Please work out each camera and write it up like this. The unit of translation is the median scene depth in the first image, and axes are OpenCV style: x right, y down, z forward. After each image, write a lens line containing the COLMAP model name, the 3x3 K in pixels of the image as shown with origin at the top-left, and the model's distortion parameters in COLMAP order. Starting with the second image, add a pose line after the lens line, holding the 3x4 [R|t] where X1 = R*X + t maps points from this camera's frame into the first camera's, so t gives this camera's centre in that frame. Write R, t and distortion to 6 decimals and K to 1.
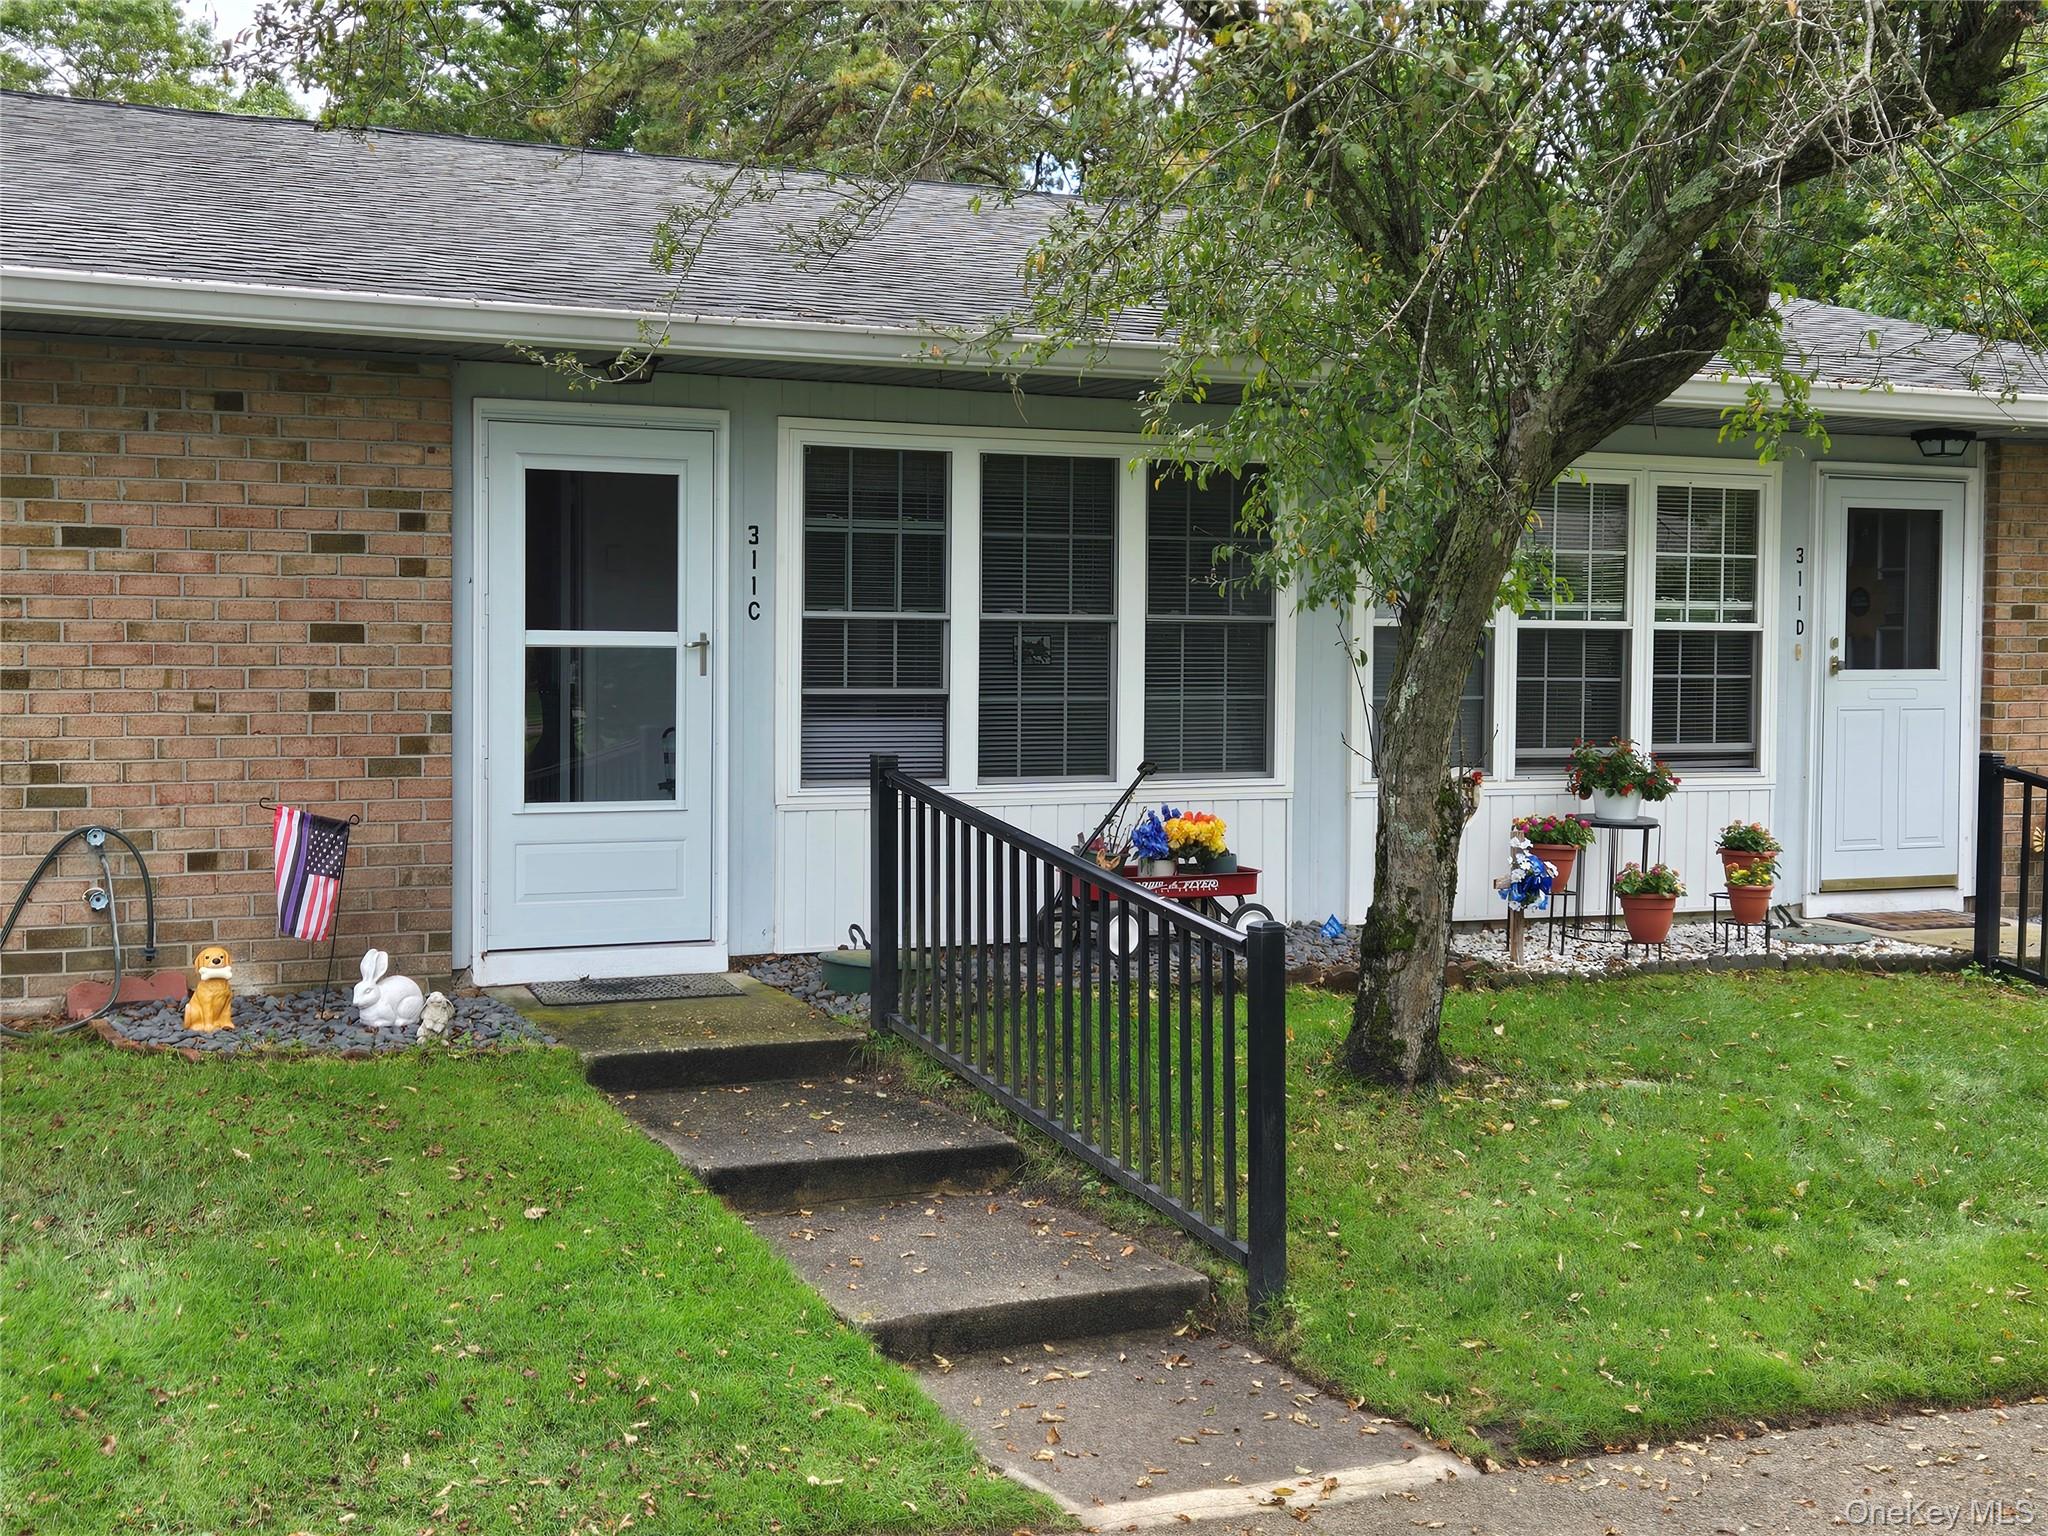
lens RADIAL K [[1319.6, 0, 1028.7], [0, 1319.6, 740.5], [0, 0, 1]] dist [0.047724, -0.046517]
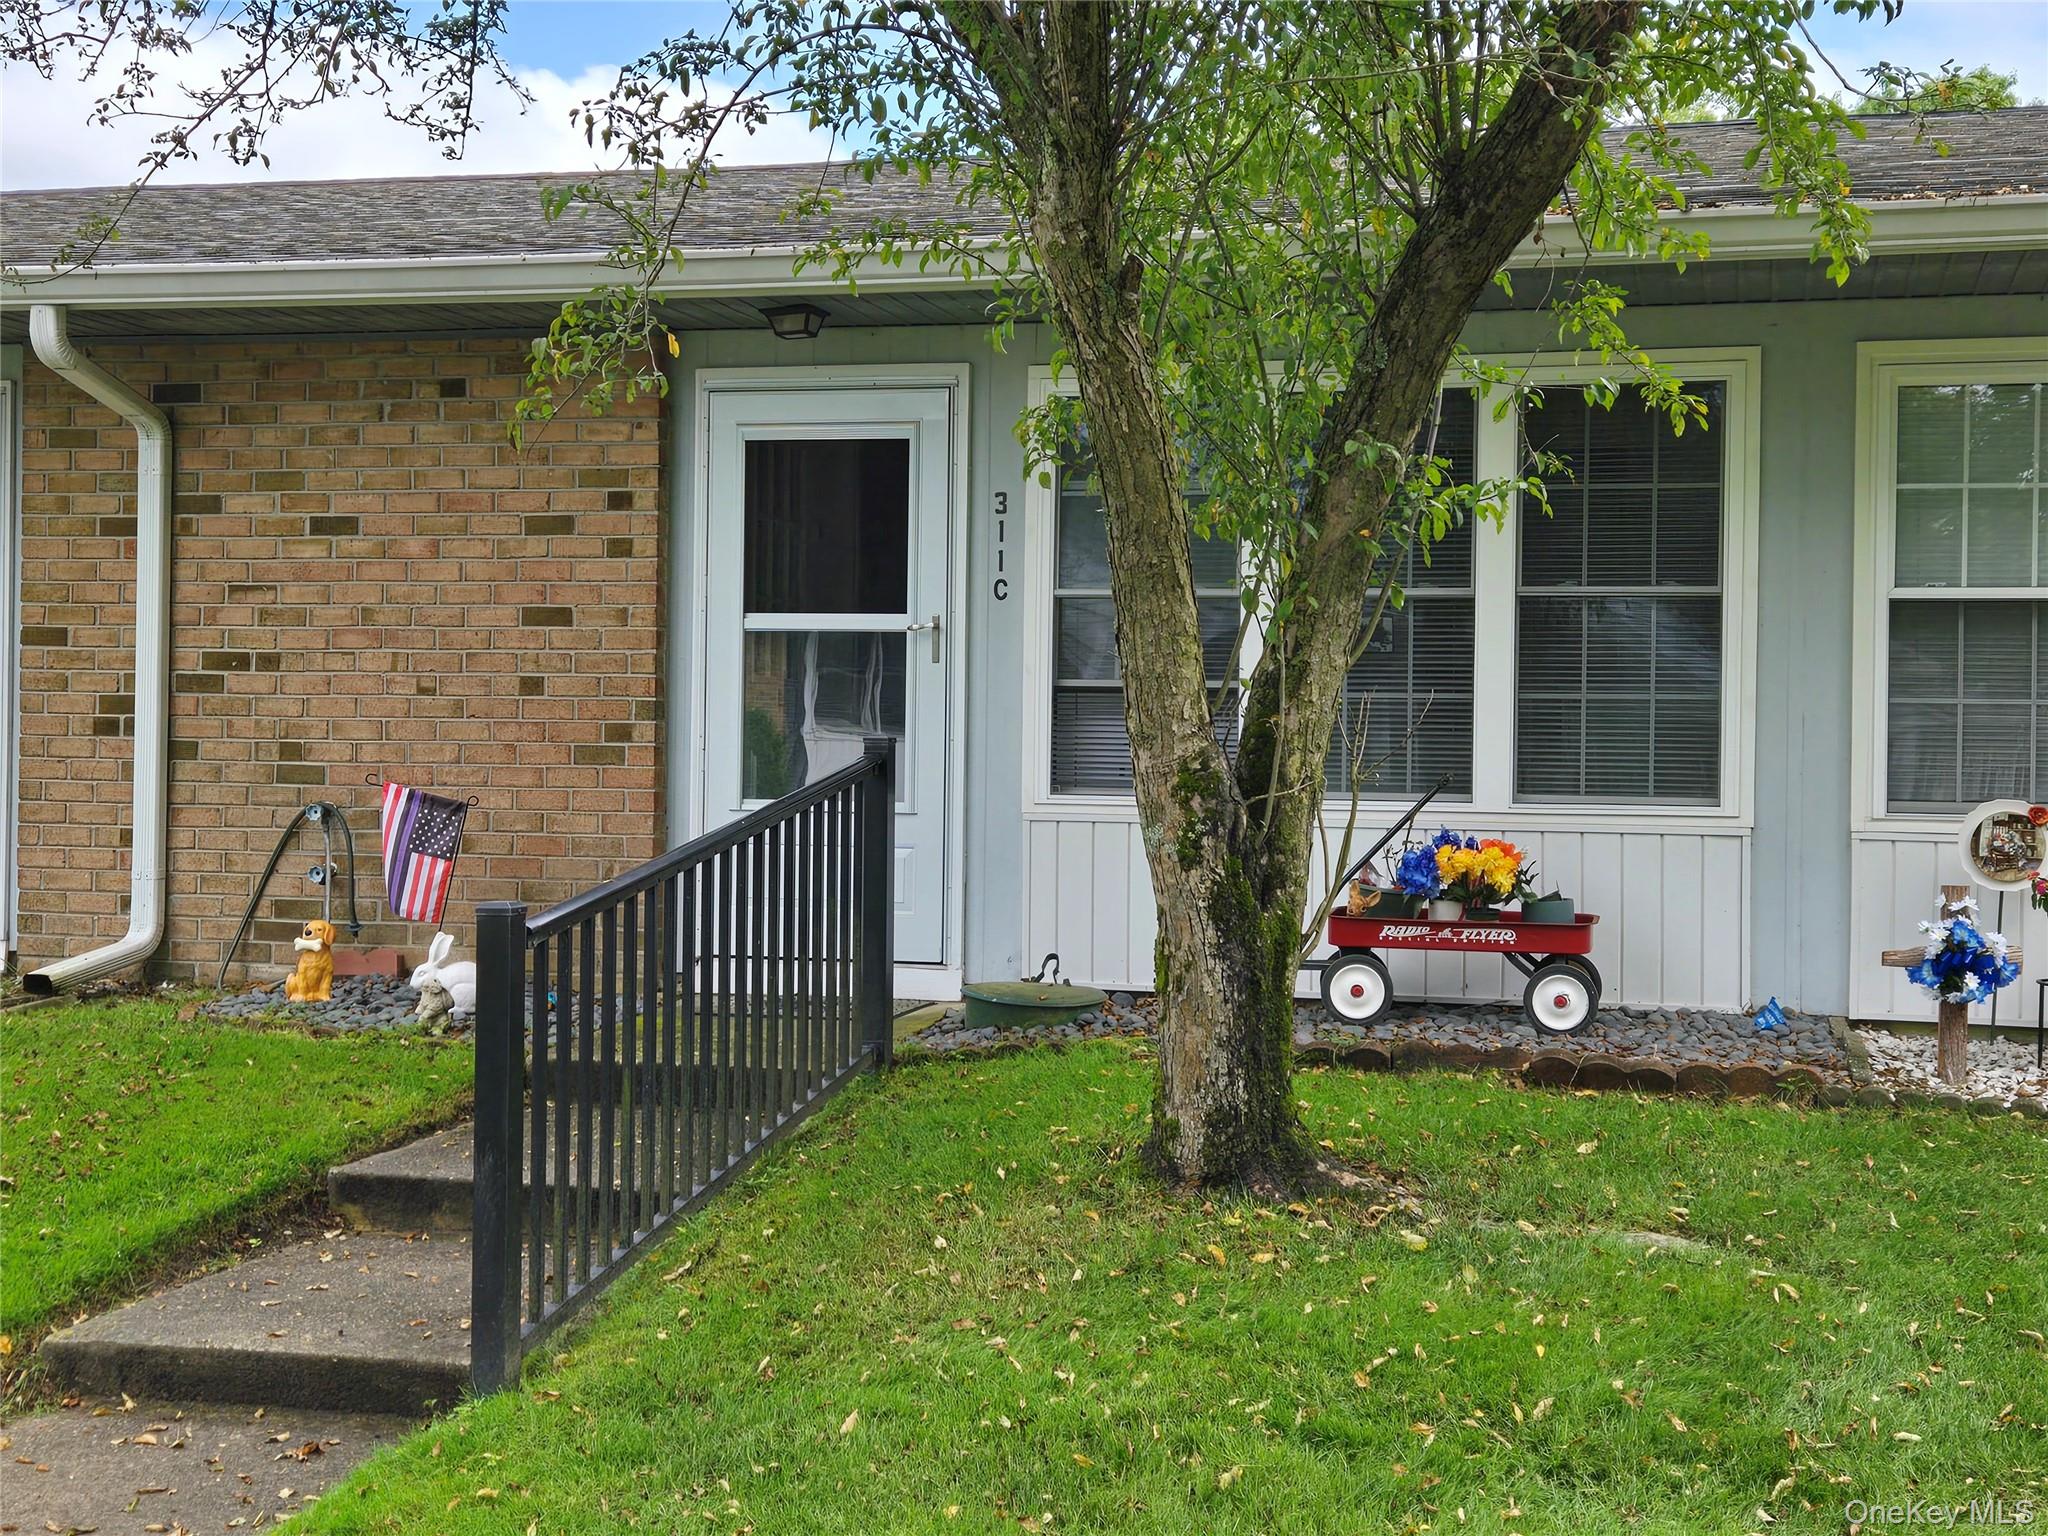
lens RADIAL K [[1535.8, 0, 1023.9], [0, 1535.8, 725.1], [0, 0, 1]] dist [0.011701, 0.000080]
pose [[0.925564, 0.013860, -0.378337, 0.245155], [-0.023061, 0.999538, -0.019800, 0.014167], [0.377888, 0.027051, 0.925456, 0.090711]]
